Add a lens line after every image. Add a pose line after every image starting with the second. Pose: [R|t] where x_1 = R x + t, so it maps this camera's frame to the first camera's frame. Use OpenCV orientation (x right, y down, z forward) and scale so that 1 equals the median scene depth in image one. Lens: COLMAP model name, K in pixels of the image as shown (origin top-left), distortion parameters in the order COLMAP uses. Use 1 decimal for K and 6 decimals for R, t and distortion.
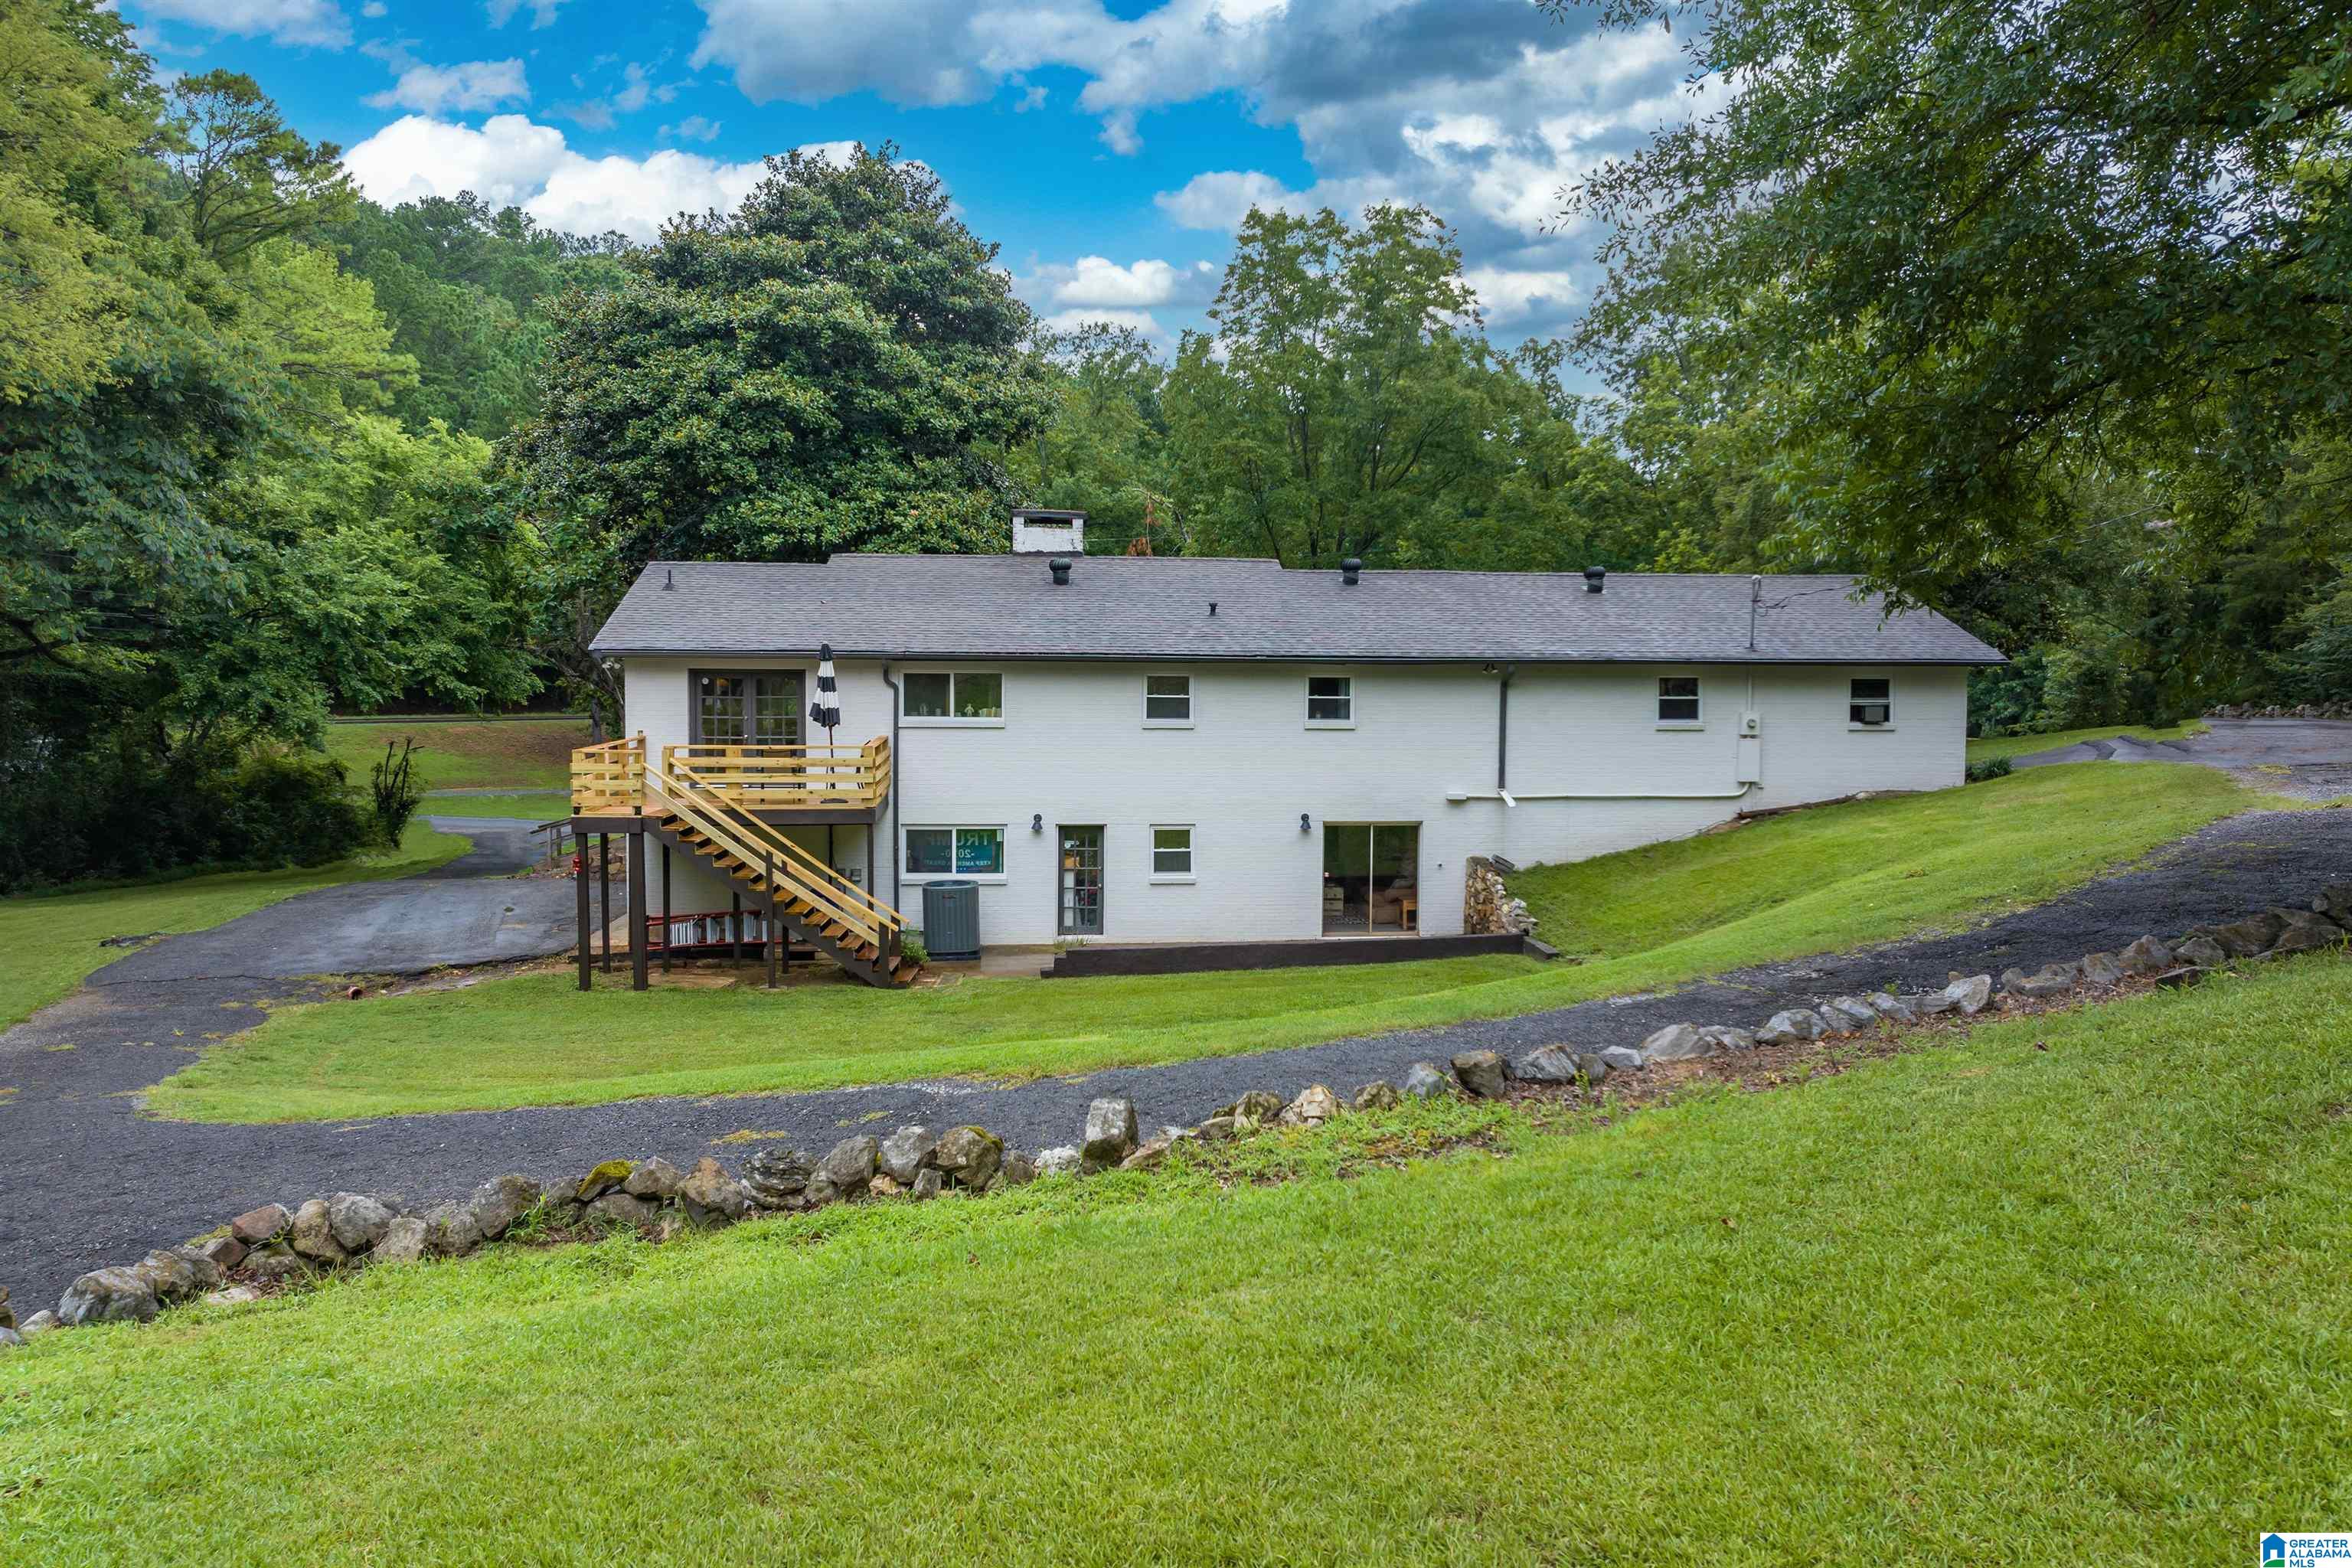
lens RADIAL K [[1658.7, 0, 1189.3], [0, 1658.7, 744.4], [0, 0, 1]] dist [-0.042146, -0.004174]
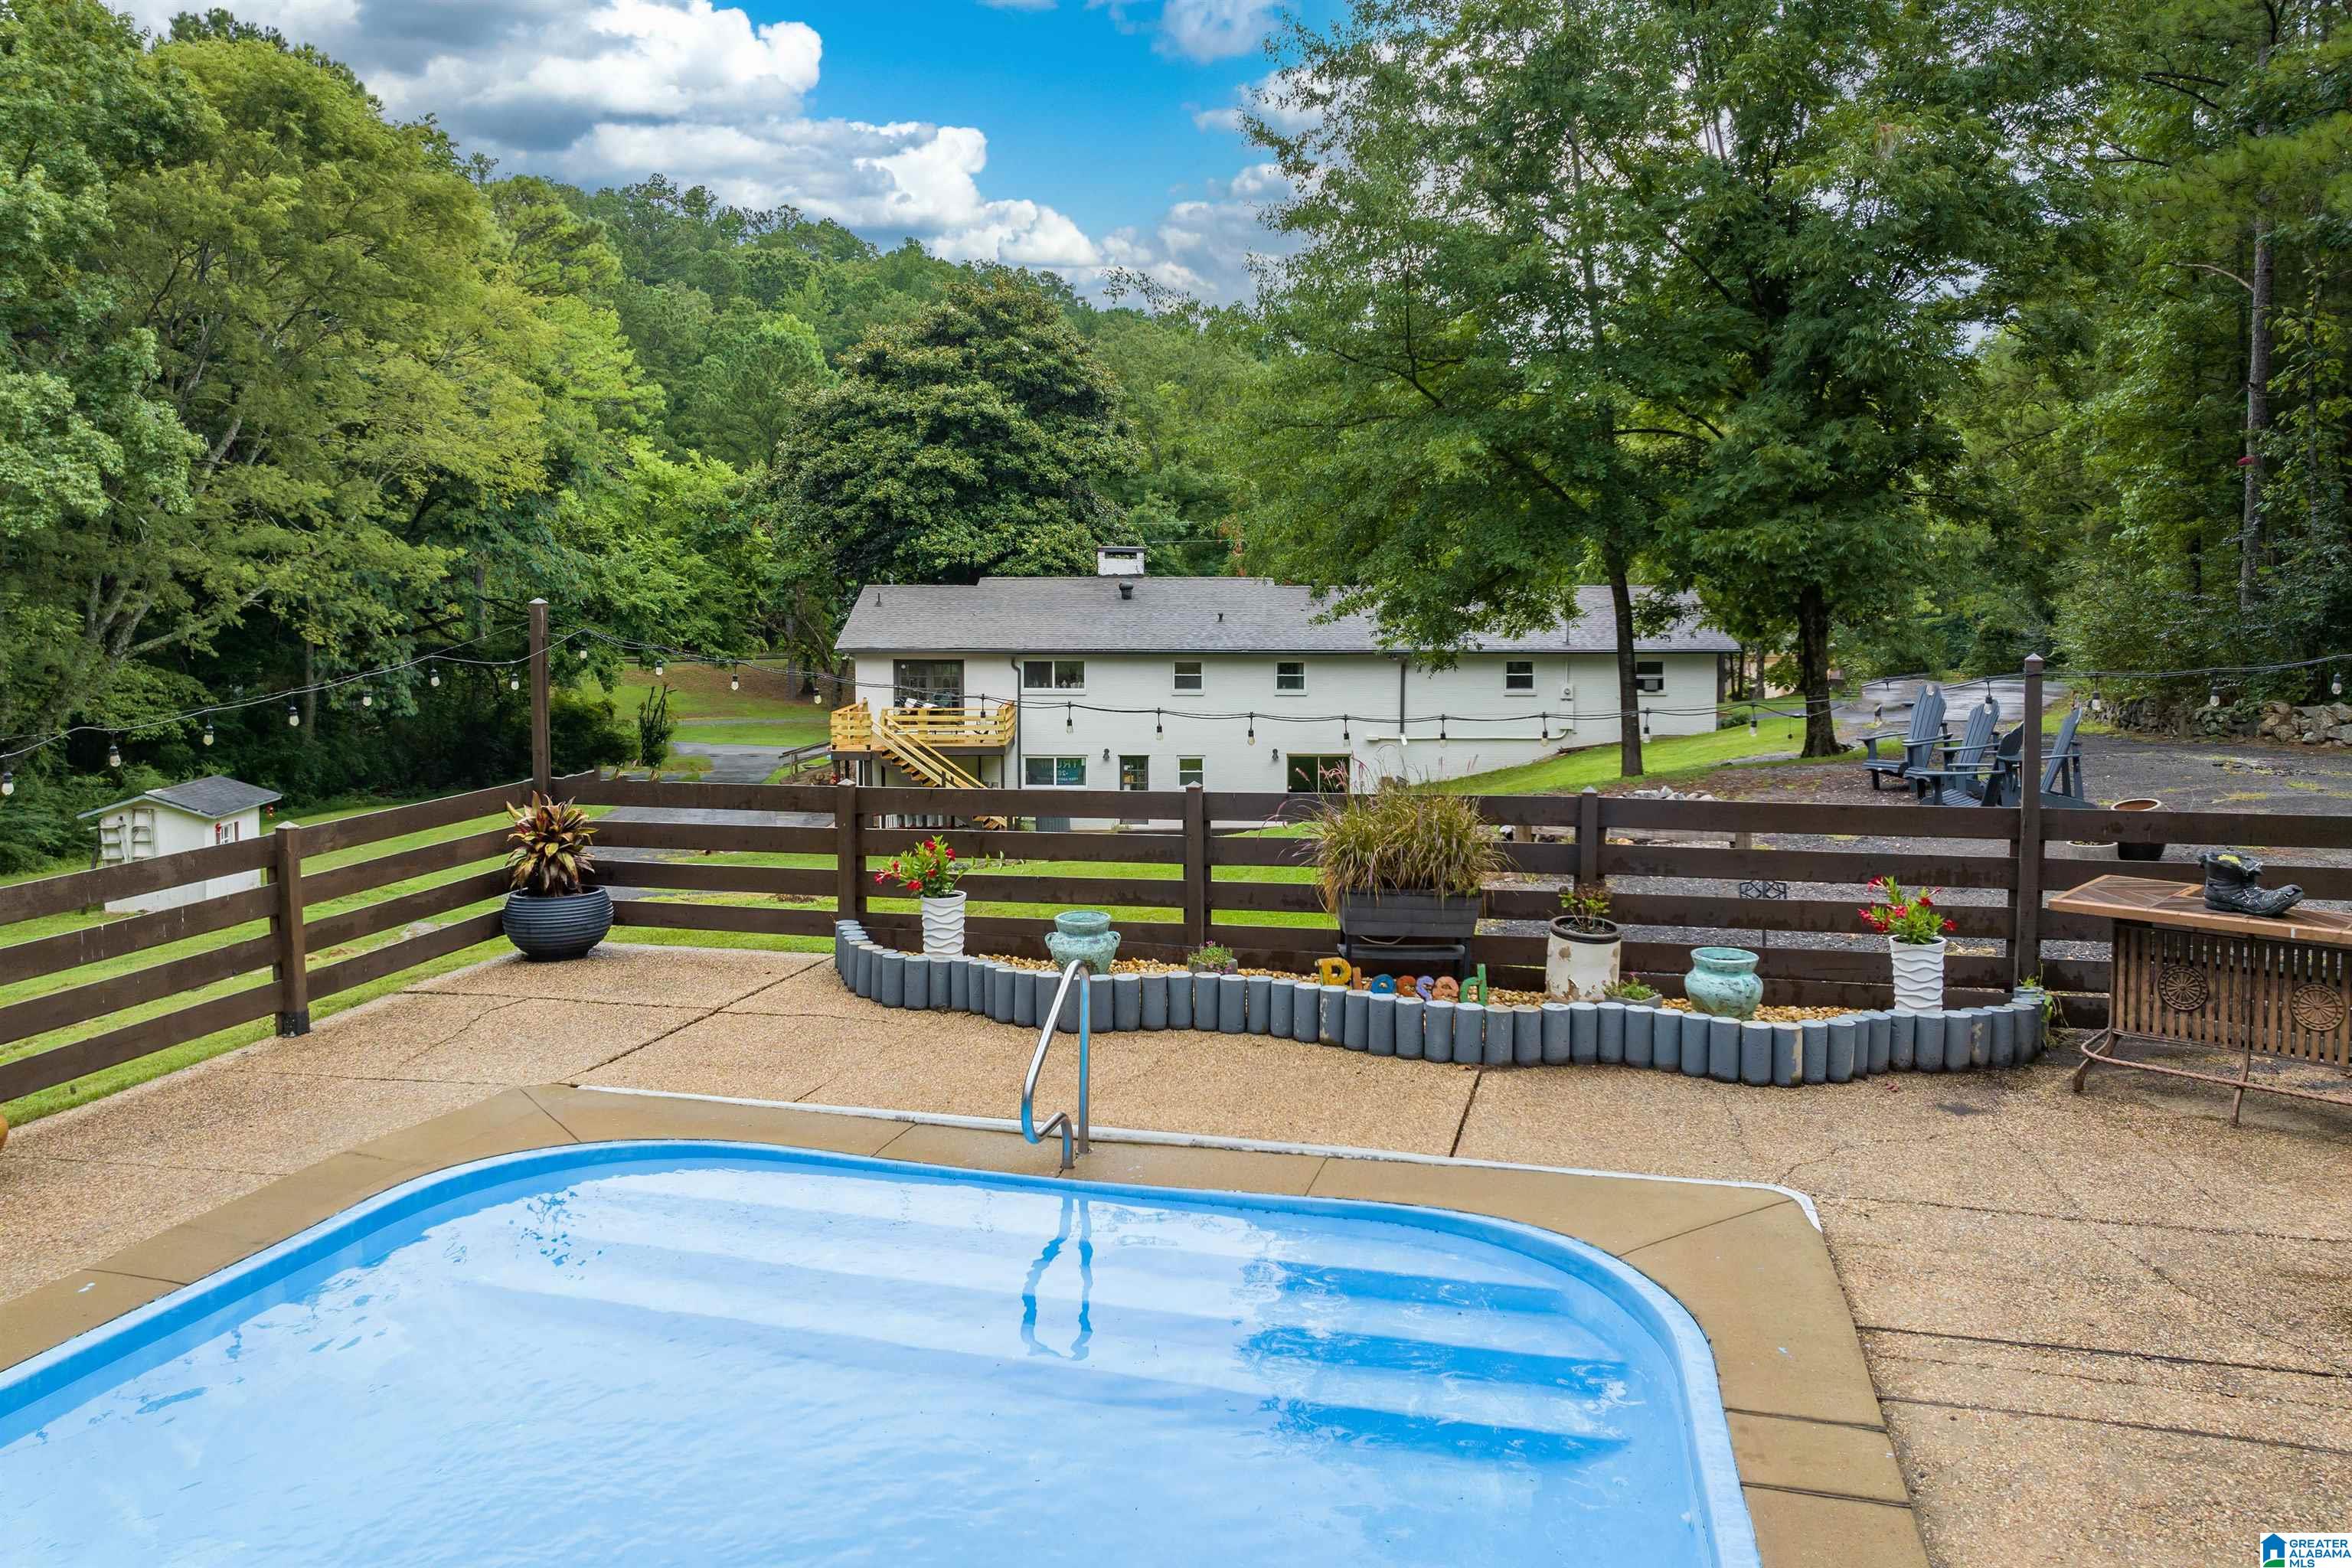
lens RADIAL K [[1654.5, 0, 1187.2], [0, 1654.5, 678.3], [0, 0, 1]] dist [-0.024415, -0.021424]
pose [[0.995774, -0.000440, -0.091835, 0.103818], [0.001232, 0.999963, 0.008571, -0.030918], [0.091828, -0.008648, 0.995737, -0.457256]]
